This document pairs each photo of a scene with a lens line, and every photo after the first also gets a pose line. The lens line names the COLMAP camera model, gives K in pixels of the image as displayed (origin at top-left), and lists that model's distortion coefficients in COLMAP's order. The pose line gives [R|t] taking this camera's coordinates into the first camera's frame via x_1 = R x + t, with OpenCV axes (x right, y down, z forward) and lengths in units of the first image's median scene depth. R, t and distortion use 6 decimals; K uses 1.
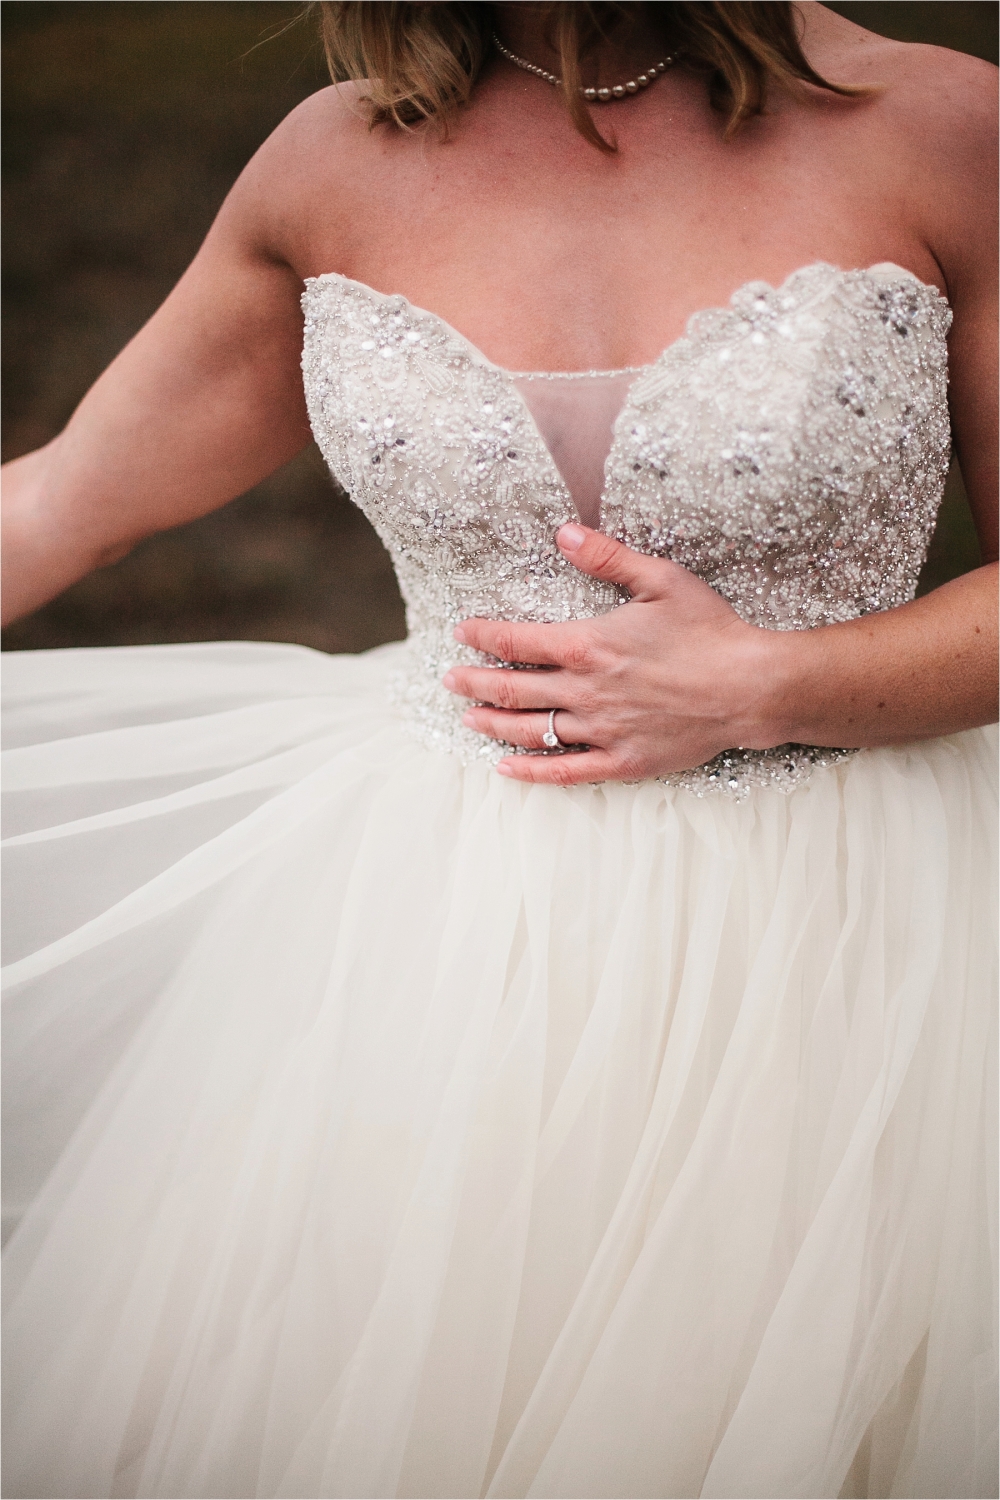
lens RADIAL K [[2205.6, 0, 500.0], [0, 2205.6, 750.0], [0, 0, 1]] dist [-0.128004, 0.095029]
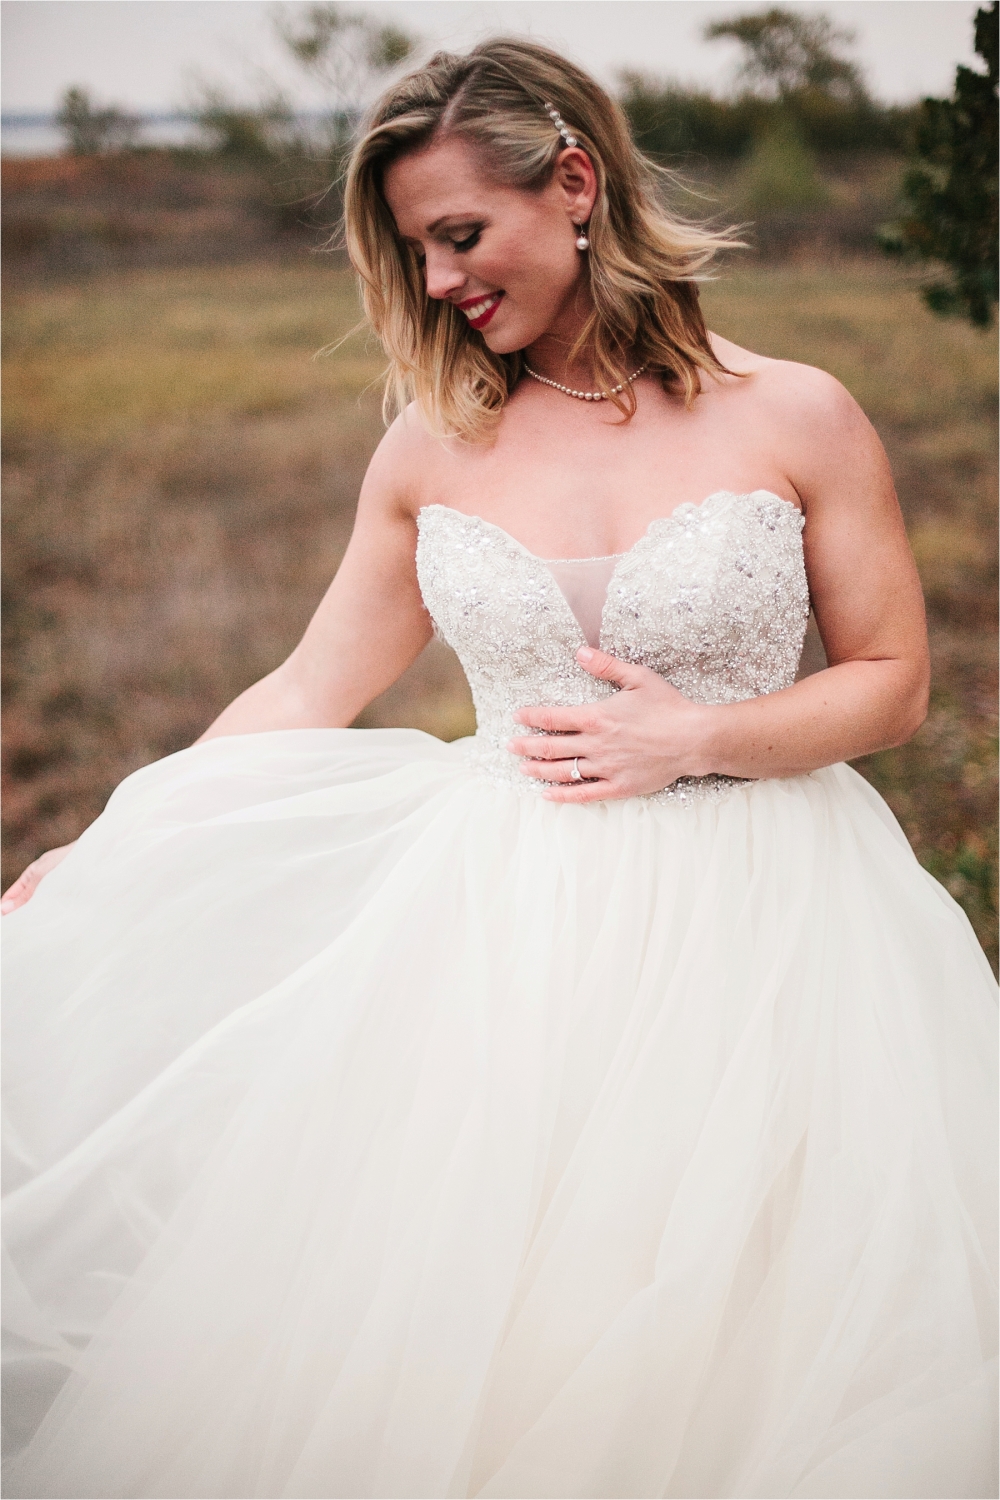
lens RADIAL K [[2318.3, 0, 500.0], [0, 2318.3, 750.0], [0, 0, 1]] dist [-0.051847, -0.101321]
pose [[0.998695, -0.029950, 0.041371, -0.109573], [0.034320, 0.993414, -0.109319, 0.171860], [-0.037825, 0.110596, 0.993145, -0.775382]]
